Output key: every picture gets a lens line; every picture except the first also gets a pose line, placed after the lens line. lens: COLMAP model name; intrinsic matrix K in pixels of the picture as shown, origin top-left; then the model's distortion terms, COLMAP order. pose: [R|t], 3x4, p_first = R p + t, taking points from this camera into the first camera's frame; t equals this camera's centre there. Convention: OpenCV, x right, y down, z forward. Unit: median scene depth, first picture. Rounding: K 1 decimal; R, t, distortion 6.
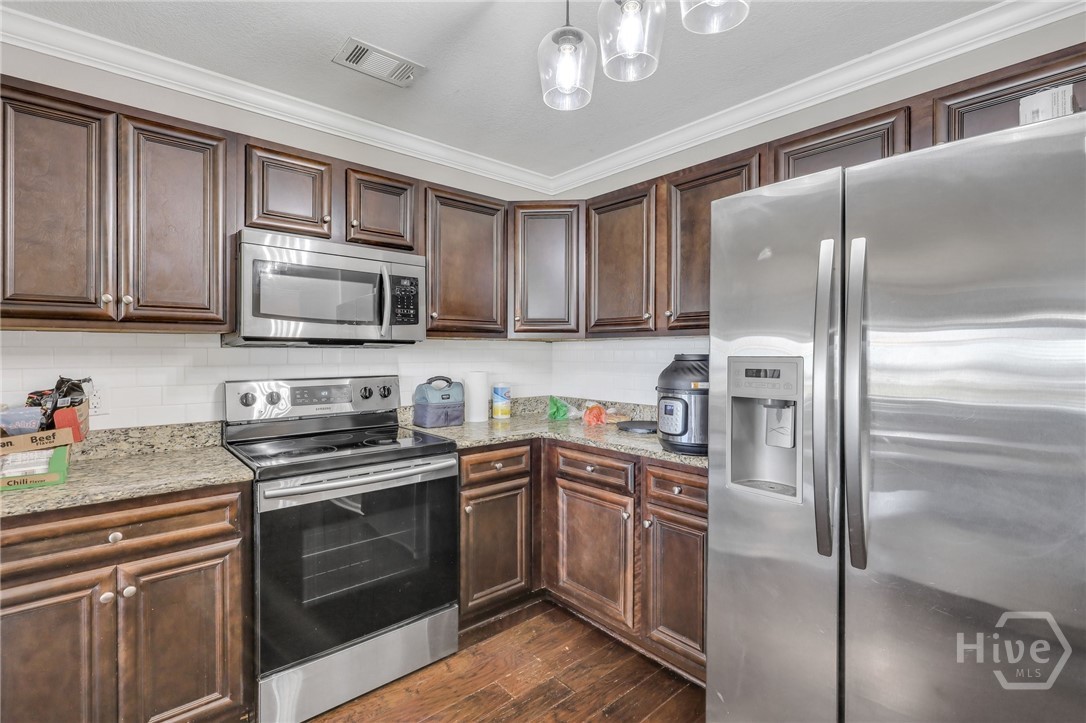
lens RADIAL K [[499.5, 0, 541.2], [0, 499.5, 356.7], [0, 0, 1]] dist [0.000802, -0.000187]
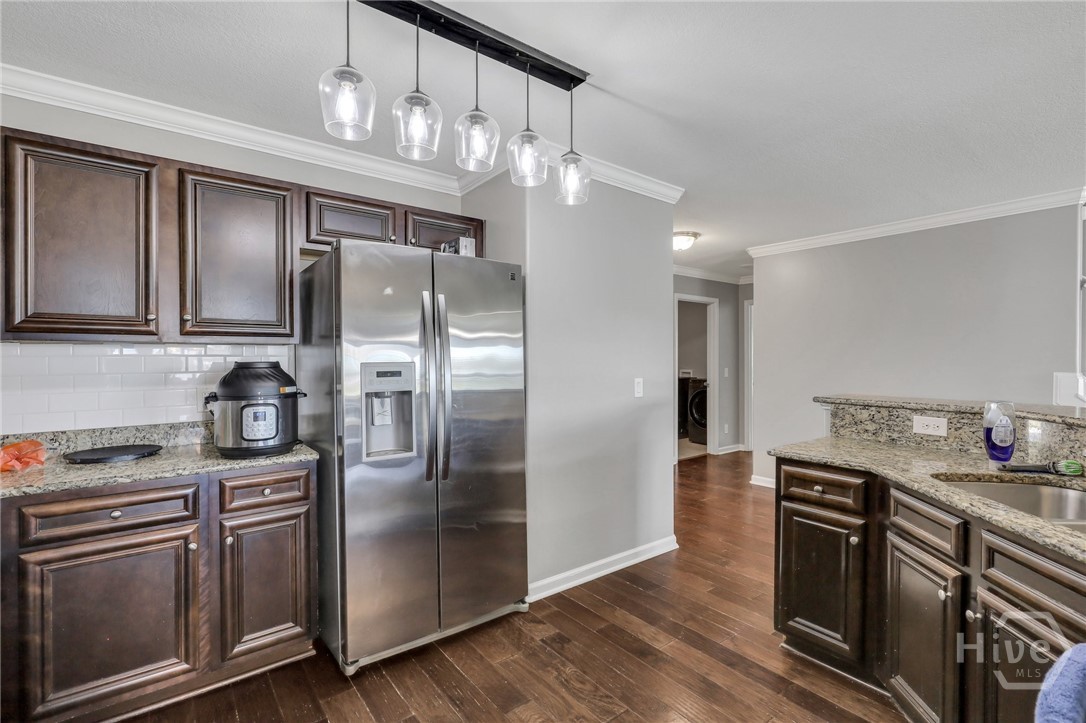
lens RADIAL K [[499.5, 0, 542.2], [0, 499.5, 362.3], [0, 0, 1]] dist [0.000802, -0.000187]
pose [[0.060666, -0.009139, 0.998116, -0.738671], [0.012394, 0.999888, 0.008402, -0.005006], [-0.998081, 0.011861, 0.060773, 0.366823]]
